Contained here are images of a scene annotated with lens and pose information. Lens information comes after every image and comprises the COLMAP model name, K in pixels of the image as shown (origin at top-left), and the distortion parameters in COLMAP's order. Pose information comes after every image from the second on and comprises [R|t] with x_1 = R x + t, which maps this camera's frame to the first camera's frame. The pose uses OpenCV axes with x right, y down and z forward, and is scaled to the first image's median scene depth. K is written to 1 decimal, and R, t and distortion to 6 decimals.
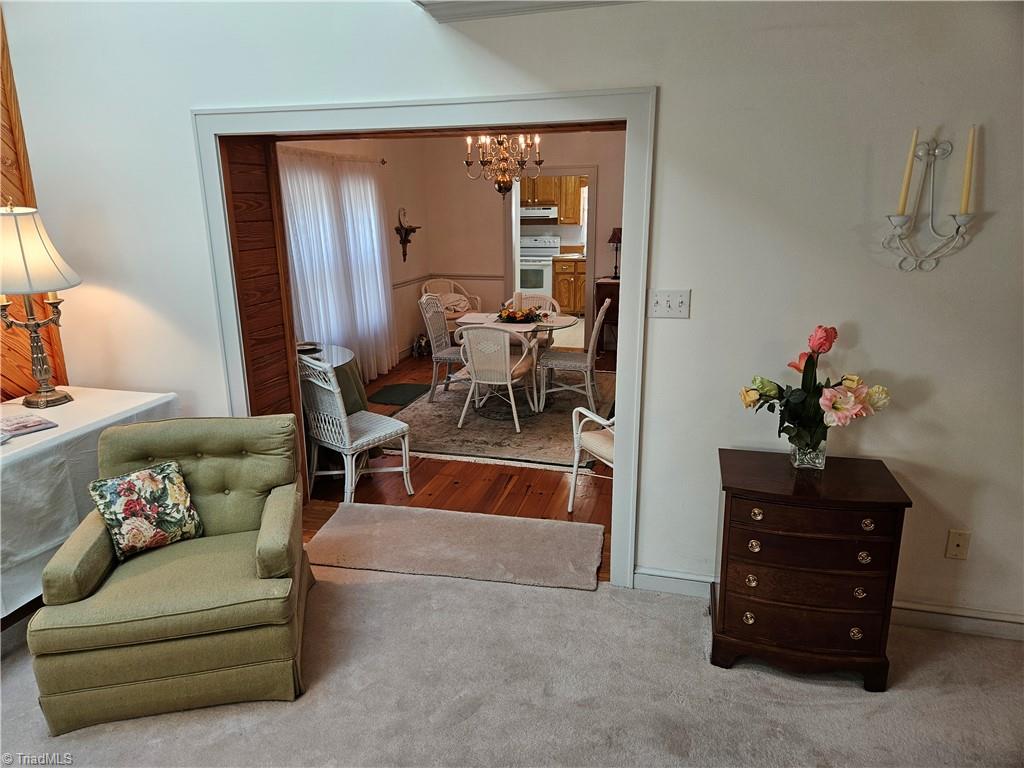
lens RADIAL K [[686.1, 0, 506.6], [0, 686.1, 387.6], [0, 0, 1]] dist [0.046151, -0.022307]
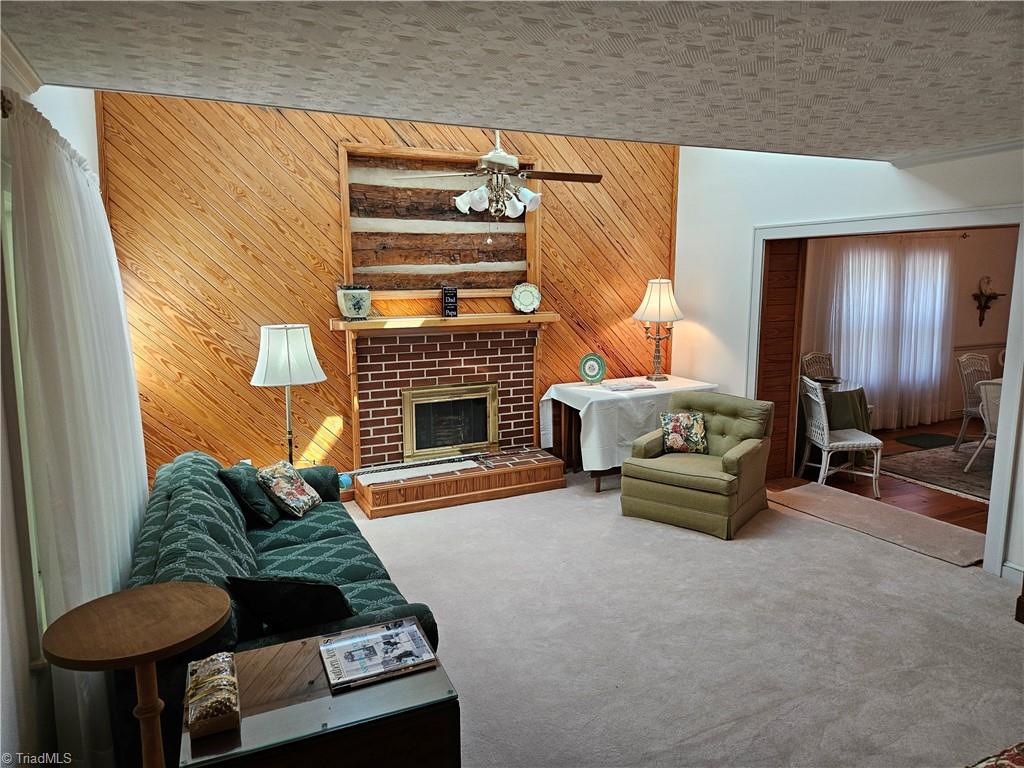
lens RADIAL K [[686.1, 0, 511.8], [0, 686.1, 378.0], [0, 0, 1]] dist [0.046151, -0.022307]
pose [[0.652161, 0.121255, -0.748321, 0.514462], [-0.196484, 0.980429, -0.012371, 0.124921], [0.732175, 0.155101, 0.663222, -0.565707]]
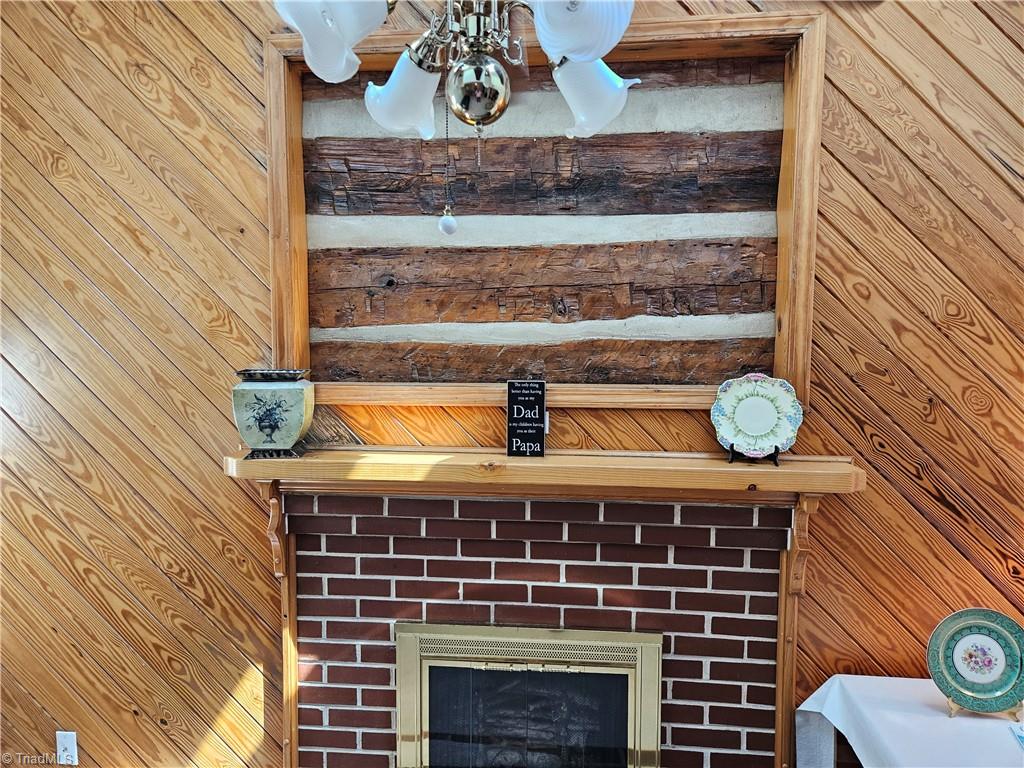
lens RADIAL K [[686.1, 0, 509.1], [0, 686.1, 388.9], [0, 0, 1]] dist [0.046151, -0.022307]
pose [[0.166602, 0.080784, -0.982709, -0.320029], [-0.260138, 0.964929, 0.035220, -0.118454], [0.951090, 0.249772, 0.181774, 0.365234]]
